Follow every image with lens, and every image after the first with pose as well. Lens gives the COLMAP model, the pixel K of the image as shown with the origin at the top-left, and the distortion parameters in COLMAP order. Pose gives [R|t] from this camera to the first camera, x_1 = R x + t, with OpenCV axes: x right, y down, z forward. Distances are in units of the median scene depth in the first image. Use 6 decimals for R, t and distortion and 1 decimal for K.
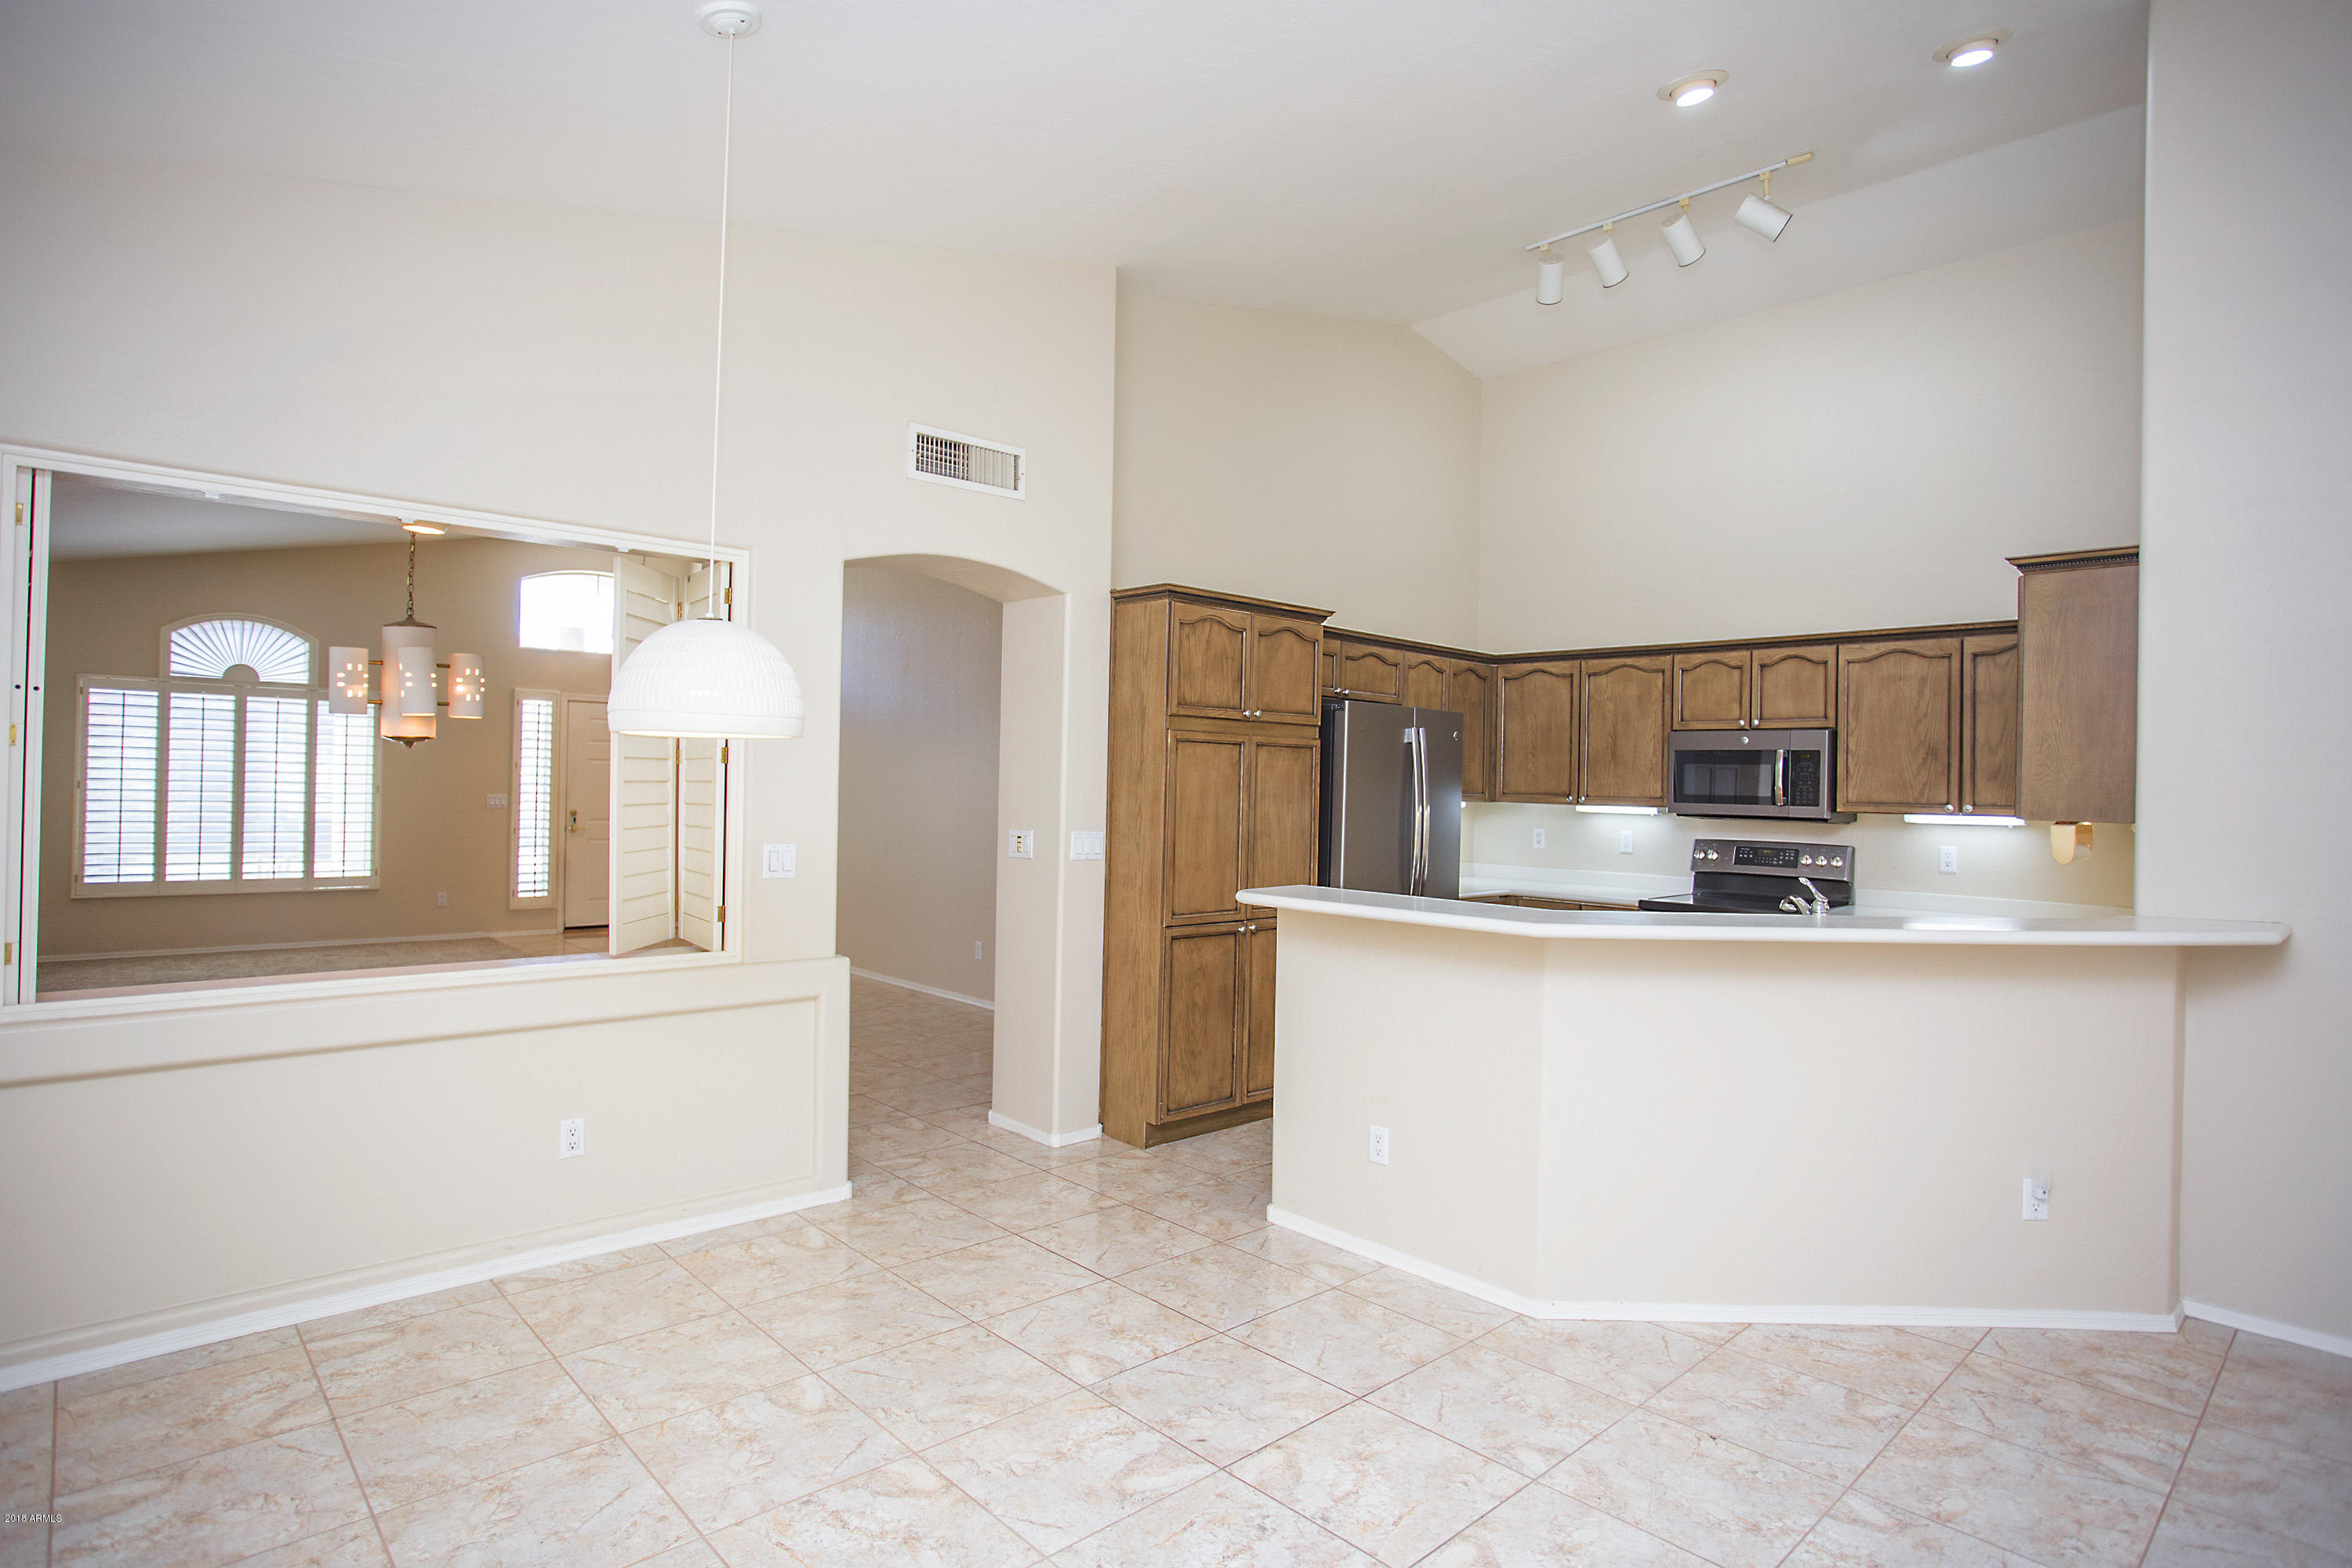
lens RADIAL K [[1242.1, 0, 1200.3], [0, 1242.1, 780.0], [0, 0, 1]] dist [-0.038171, 0.002959]
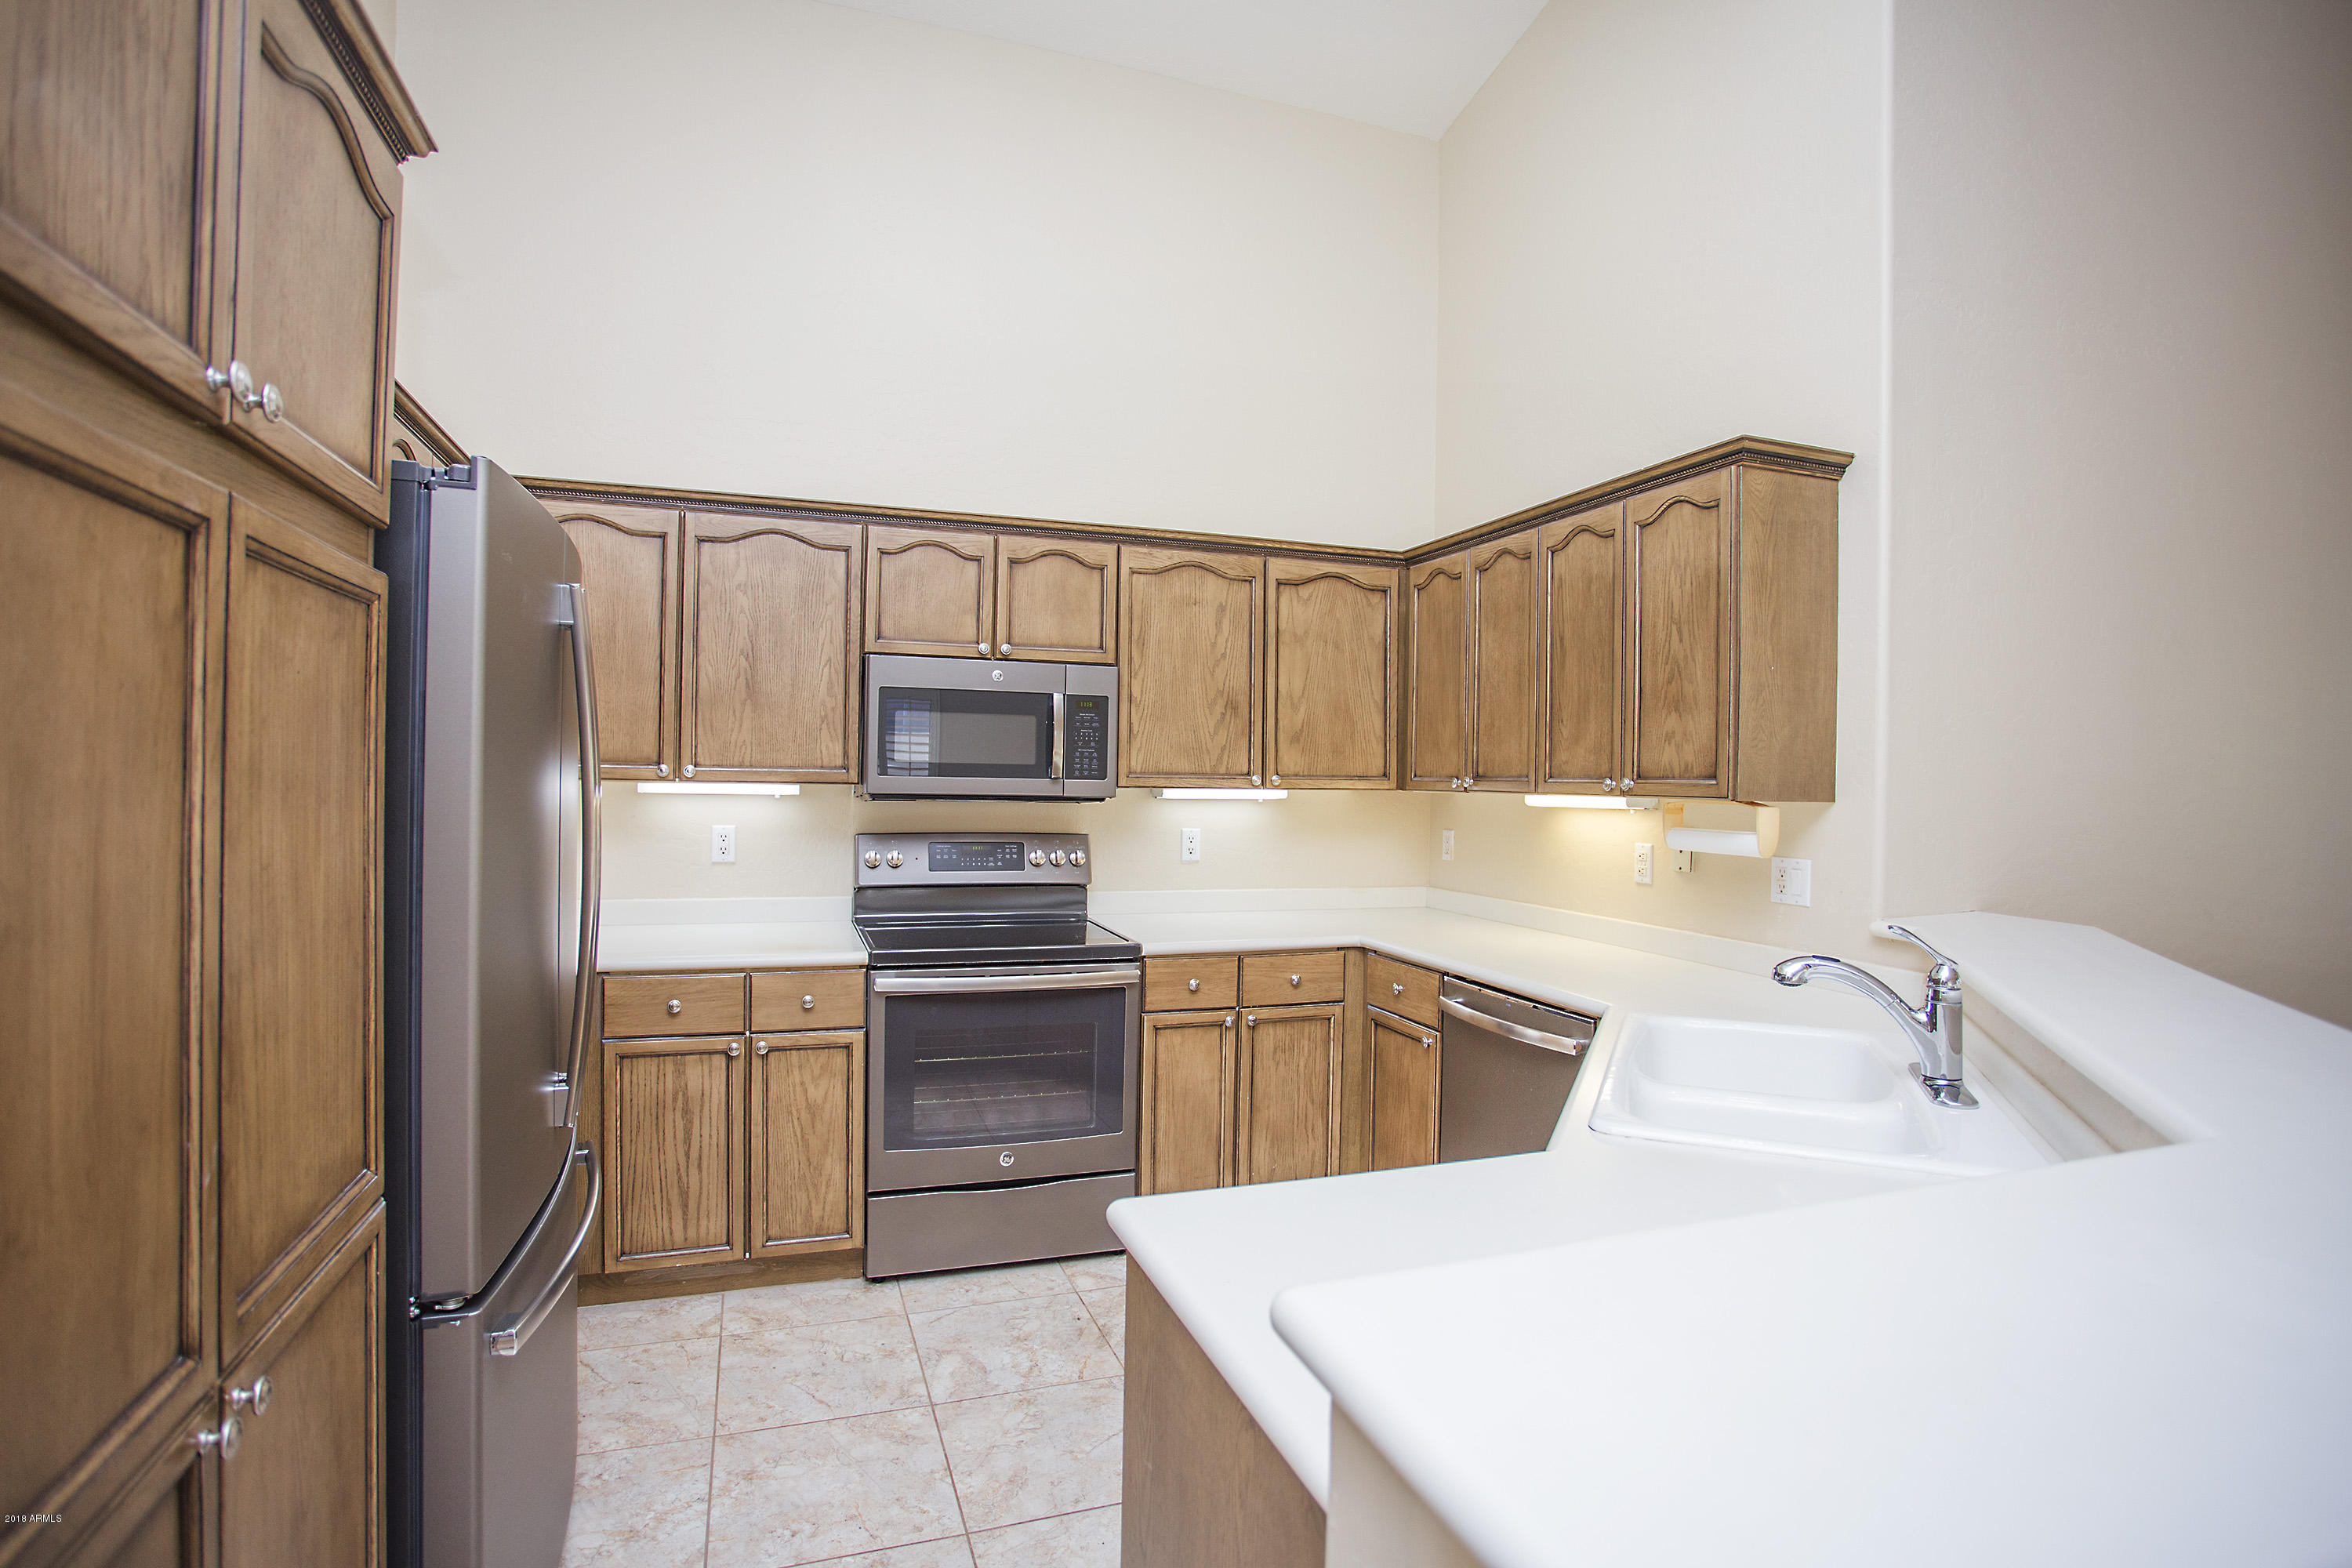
lens RADIAL K [[1154.3, 0, 1169.8], [0, 1154.3, 801.1], [0, 0, 1]] dist [-0.061340, 0.018629]
pose [[0.417303, -0.035699, 0.908066, -0.059368], [-0.012175, 0.998919, 0.044866, 0.004436], [-0.908686, -0.029778, 0.416417, 0.683823]]
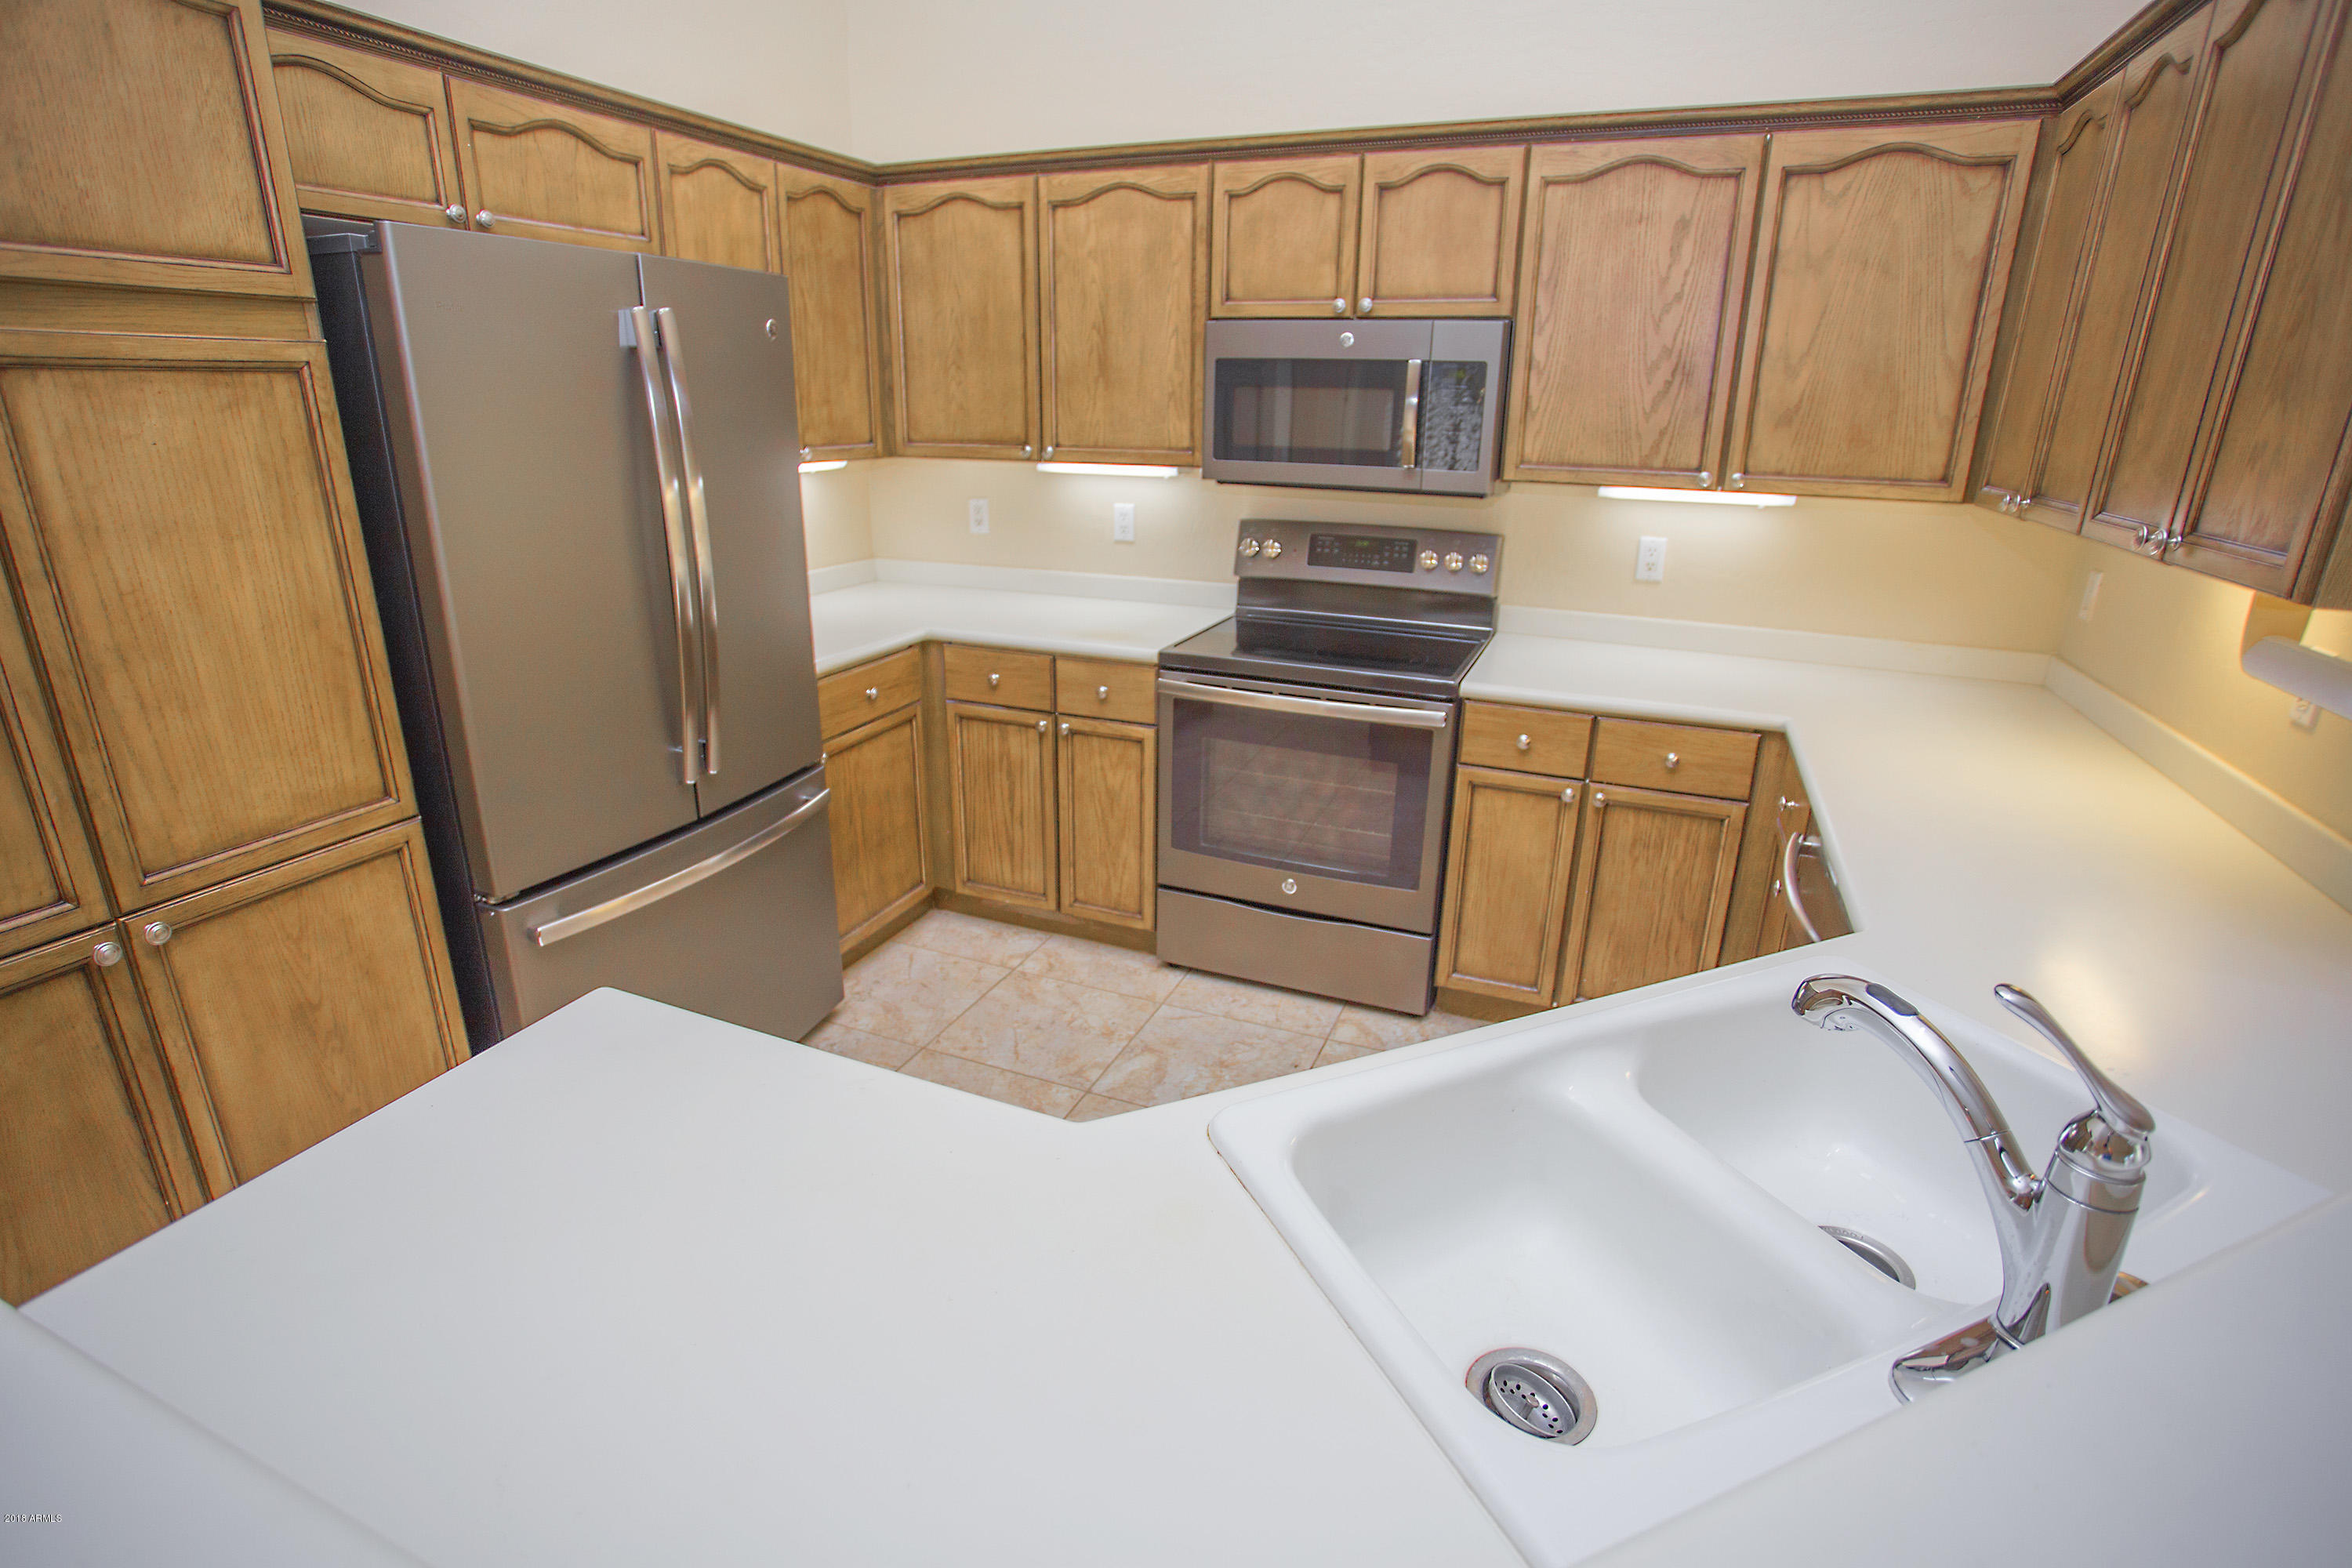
lens RADIAL K [[1154.3, 0, 1166.0], [0, 1154.3, 785.3], [0, 0, 1]] dist [-0.061340, 0.018629]
pose [[0.918847, -0.138770, 0.369409, 0.167778], [0.006685, 0.941467, 0.337040, -0.018436], [-0.394557, -0.307219, 0.865992, 0.560293]]
